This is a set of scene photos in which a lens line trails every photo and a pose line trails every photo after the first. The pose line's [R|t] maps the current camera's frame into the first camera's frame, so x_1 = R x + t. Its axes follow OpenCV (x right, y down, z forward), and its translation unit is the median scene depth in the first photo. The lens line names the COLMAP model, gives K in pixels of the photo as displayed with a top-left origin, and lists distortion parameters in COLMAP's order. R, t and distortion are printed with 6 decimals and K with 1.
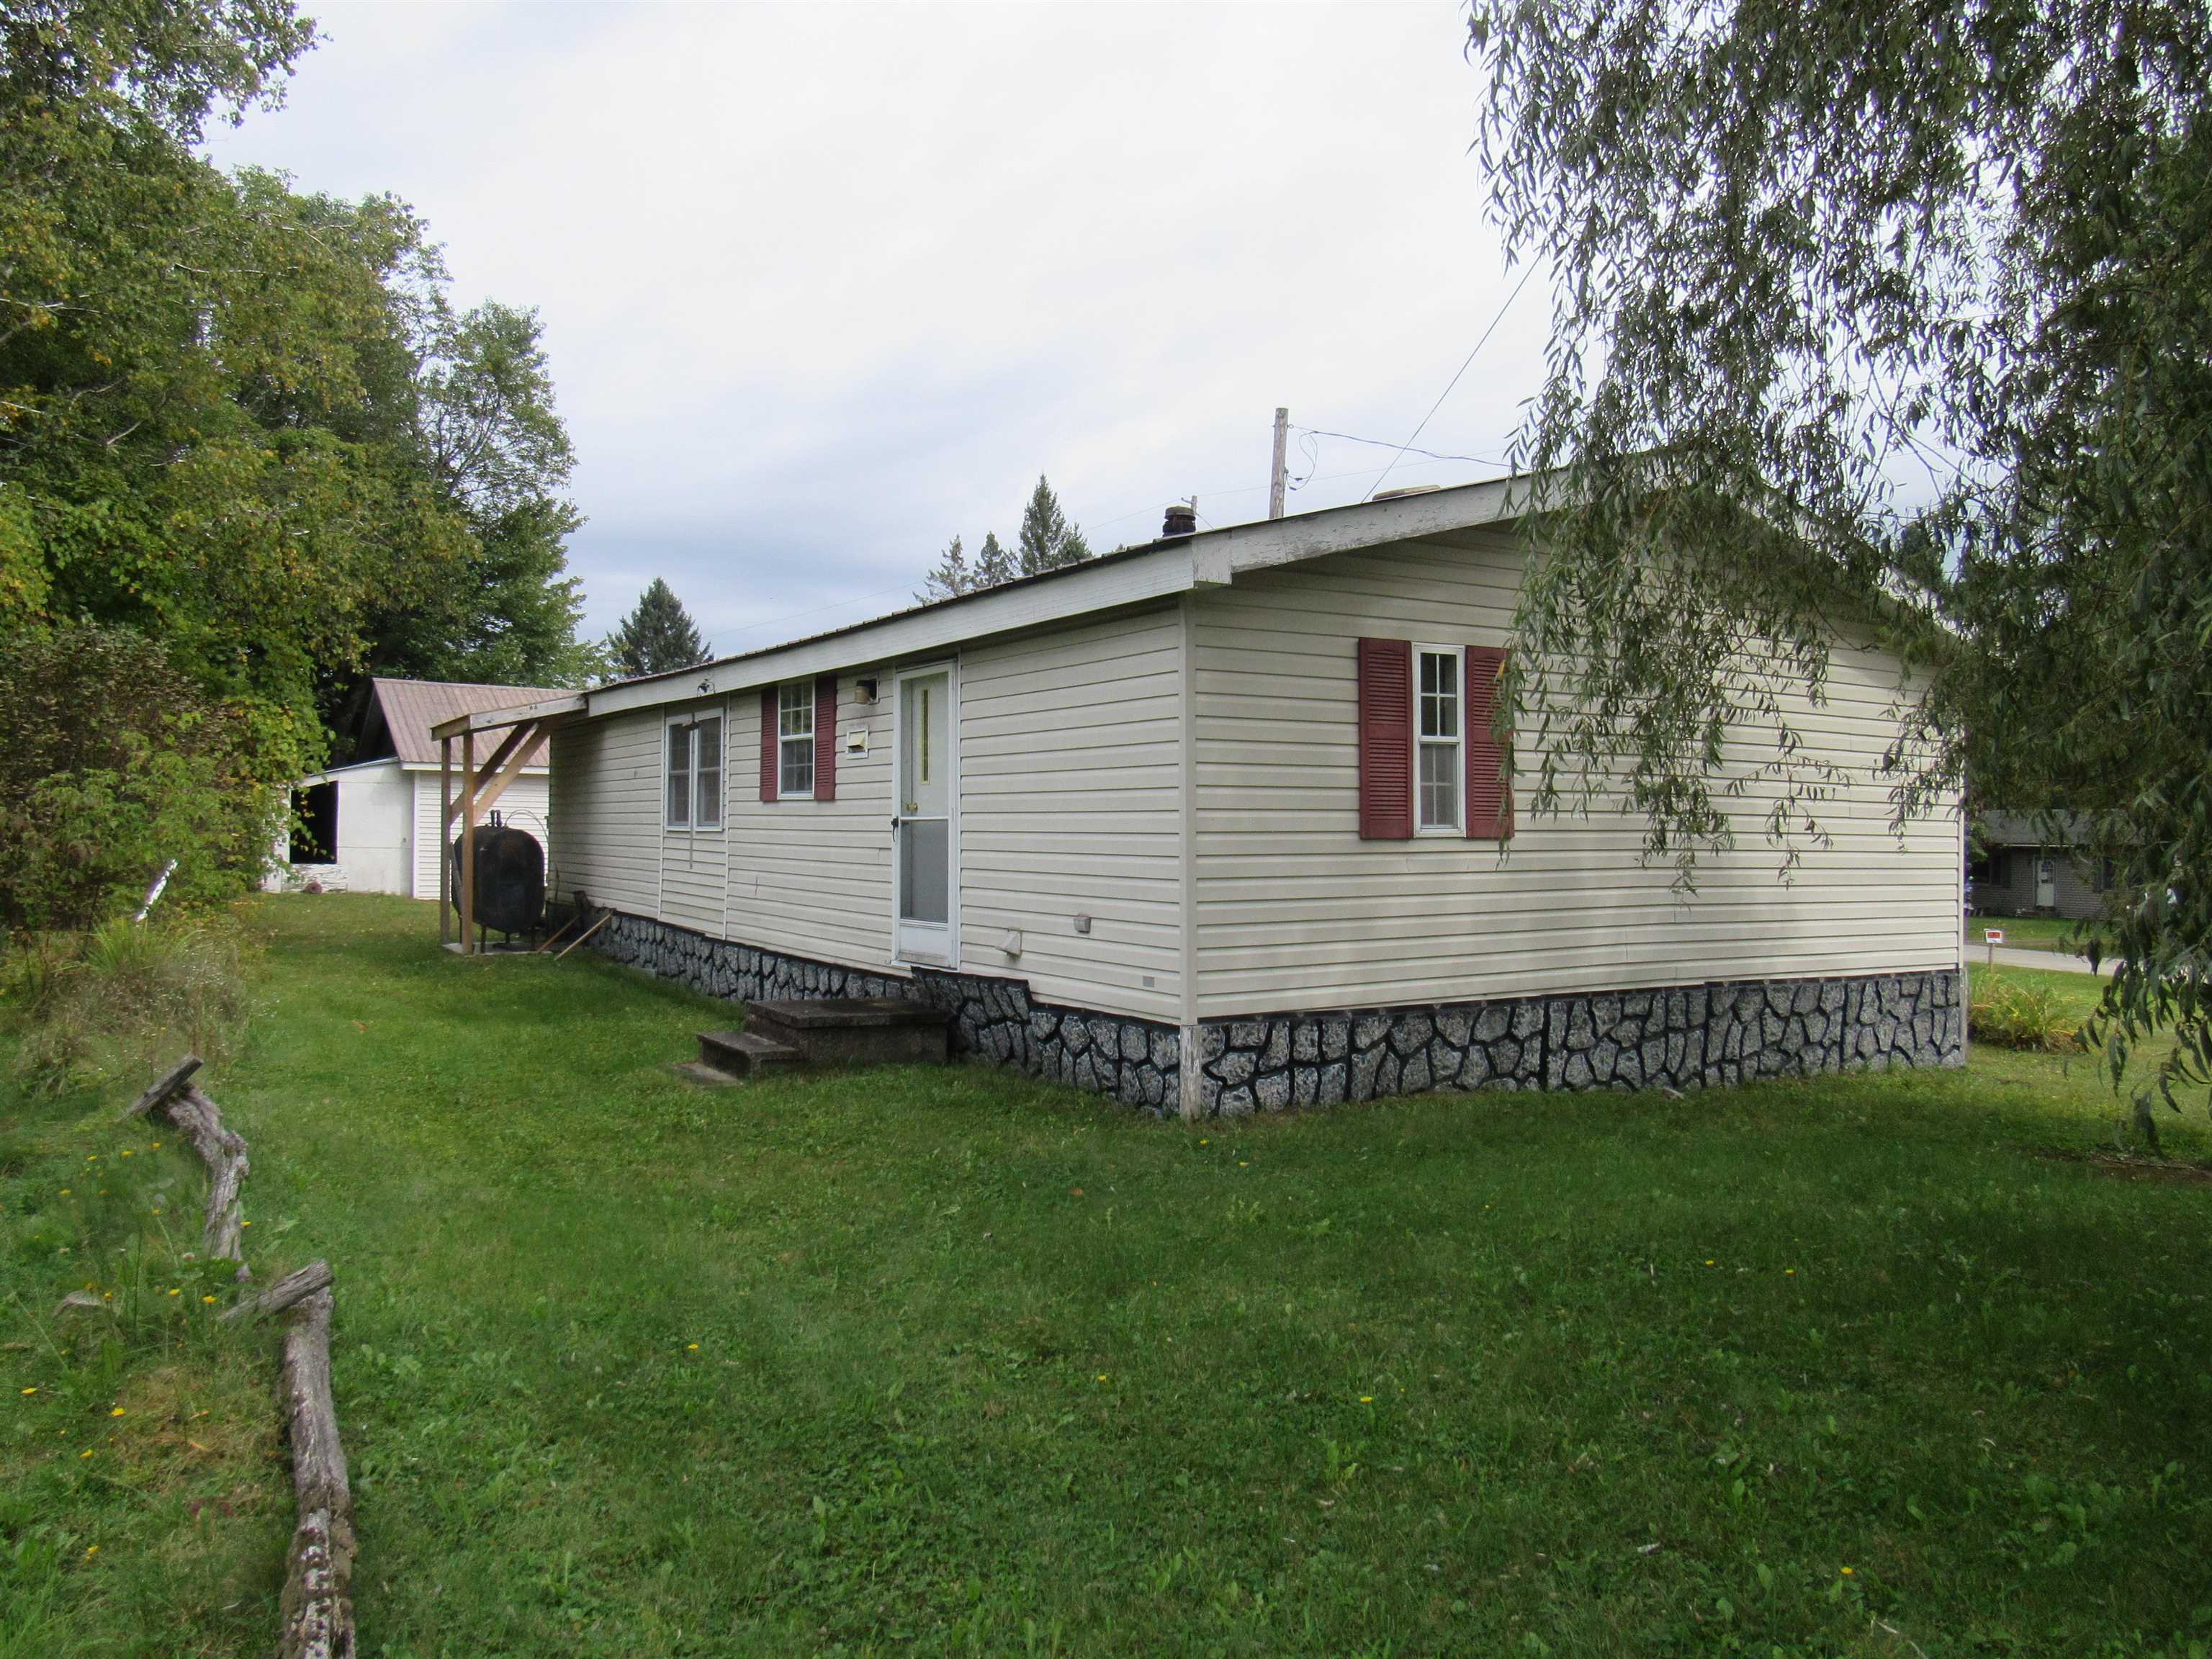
lens RADIAL K [[1588.5, 0, 1109.9], [0, 1588.5, 831.2], [0, 0, 1]] dist [-0.026786, 0.015670]
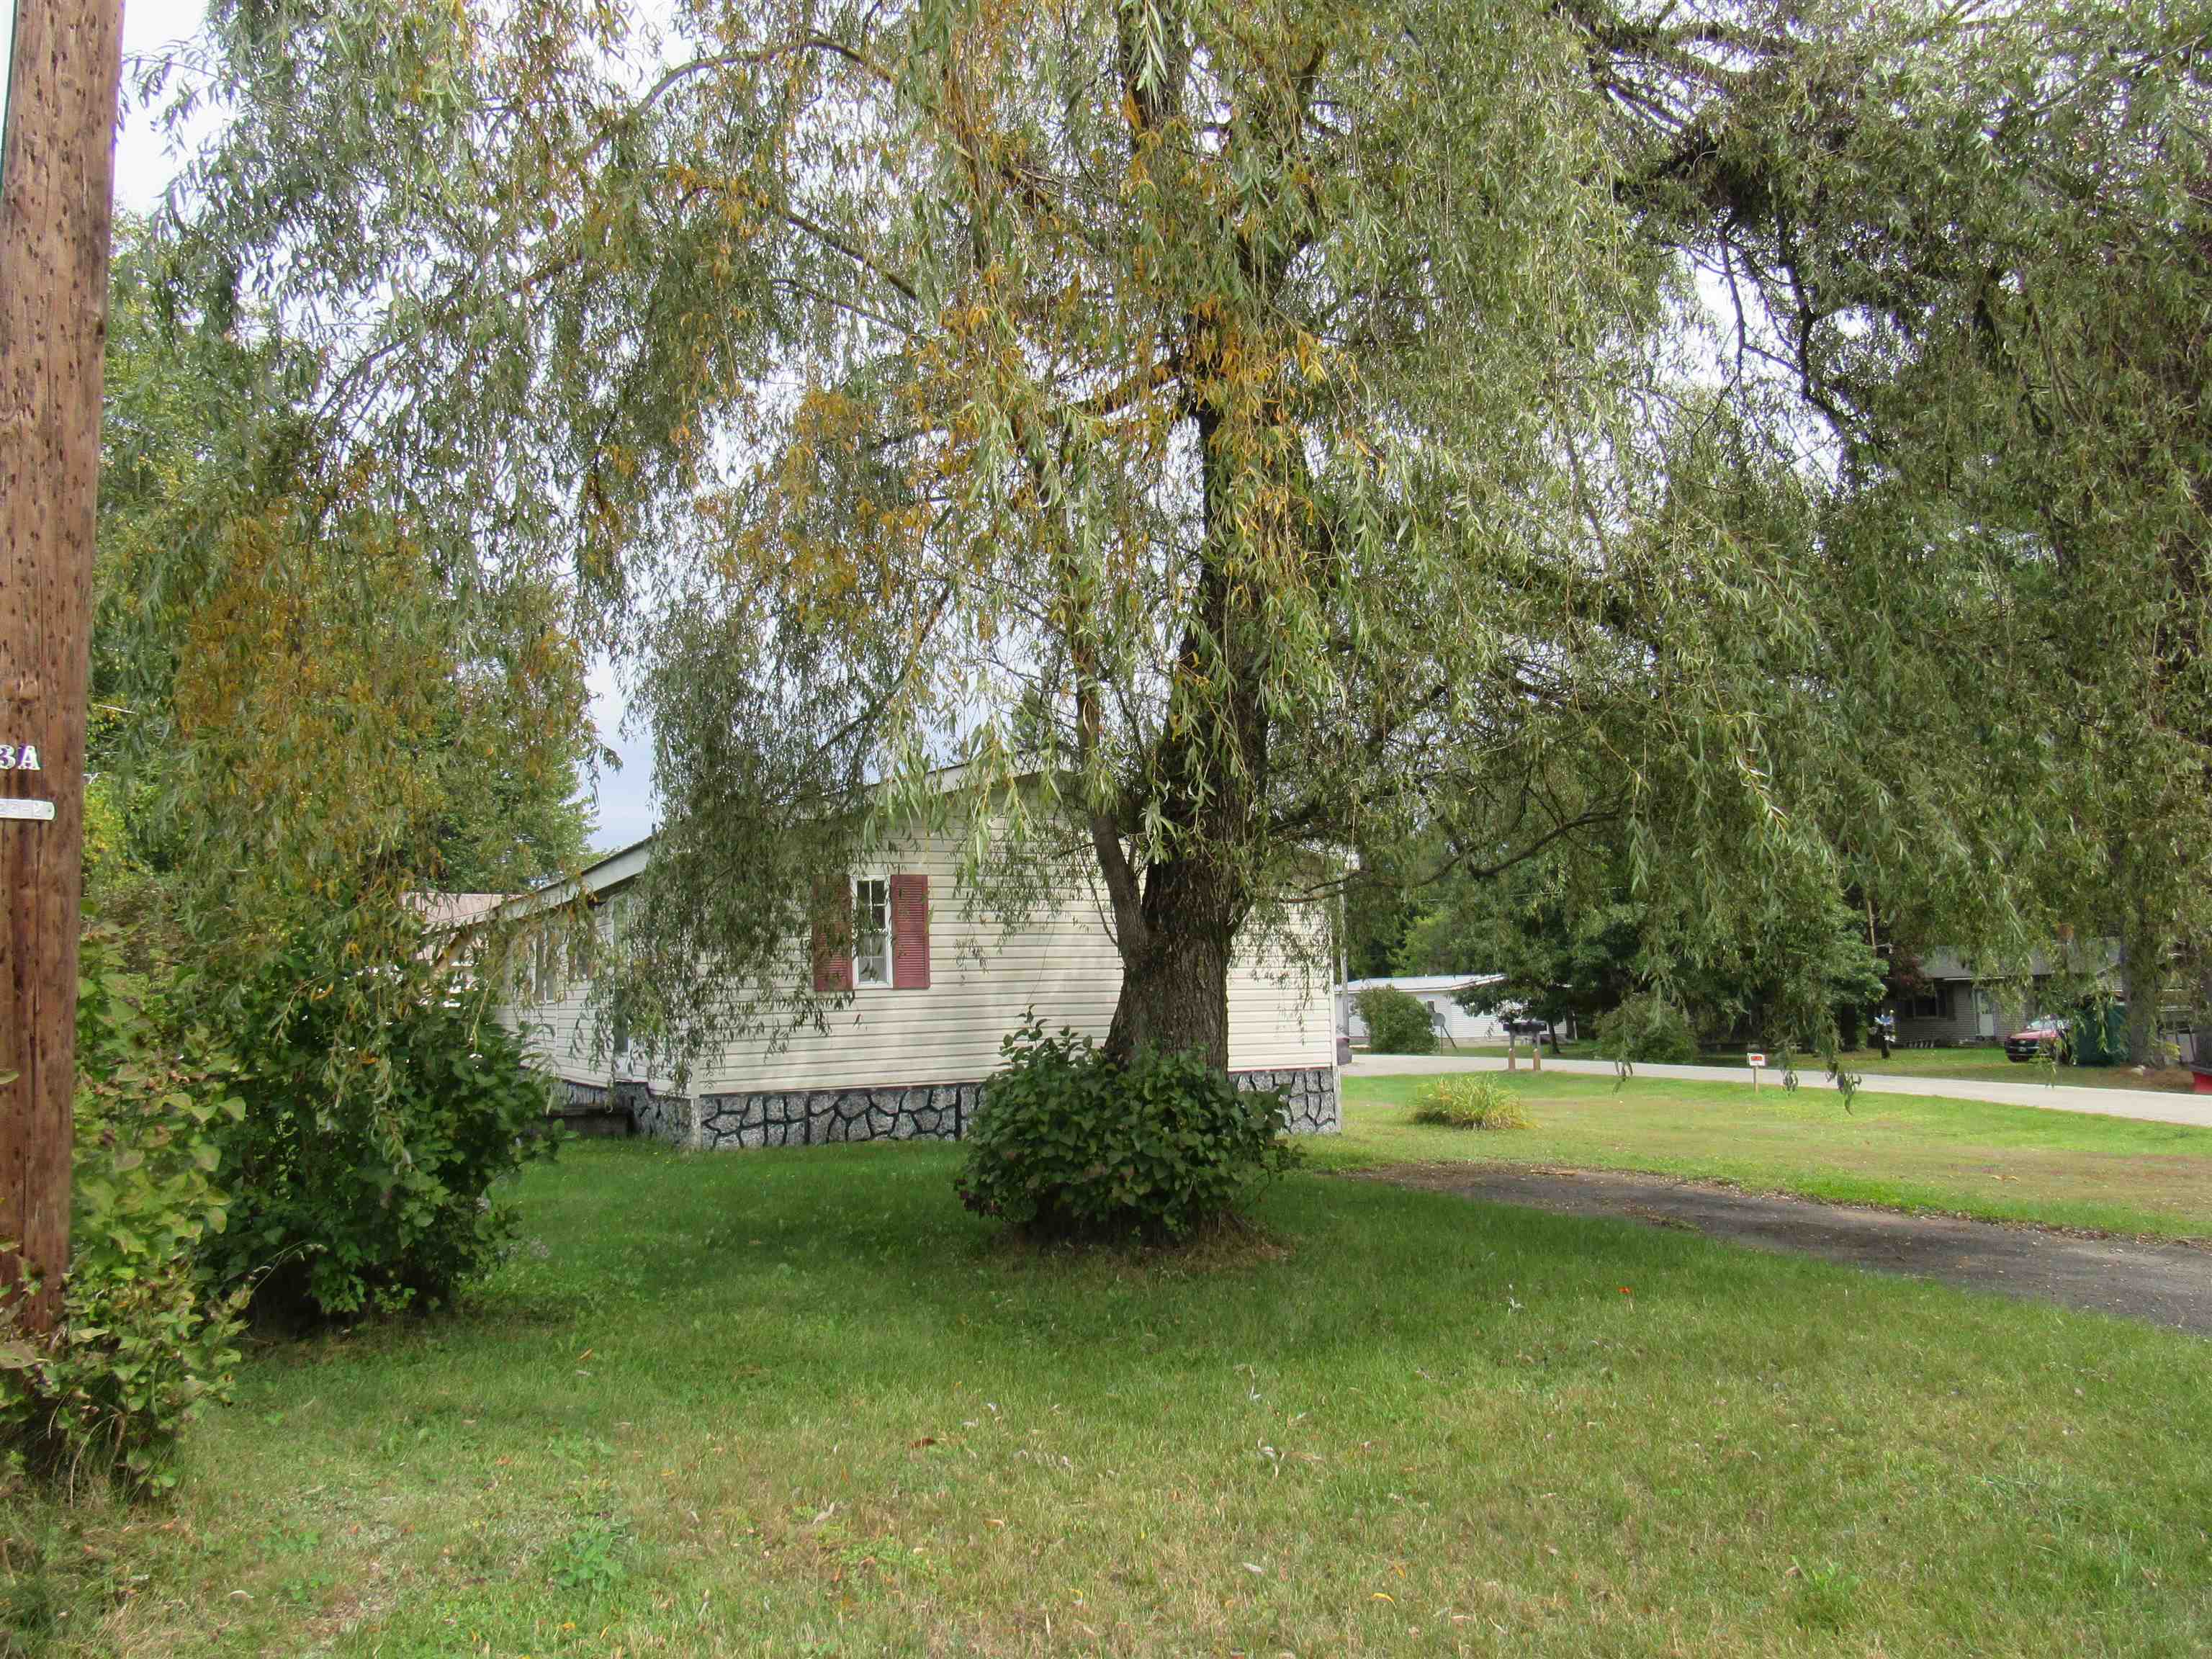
lens RADIAL K [[1588.5, 0, 1104.9], [0, 1588.5, 821.4], [0, 0, 1]] dist [-0.026786, 0.015670]
pose [[0.996661, -0.041135, -0.070528, 0.586637], [0.033085, 0.993188, -0.111724, 0.023971], [0.074643, 0.109017, 0.991233, -0.694832]]
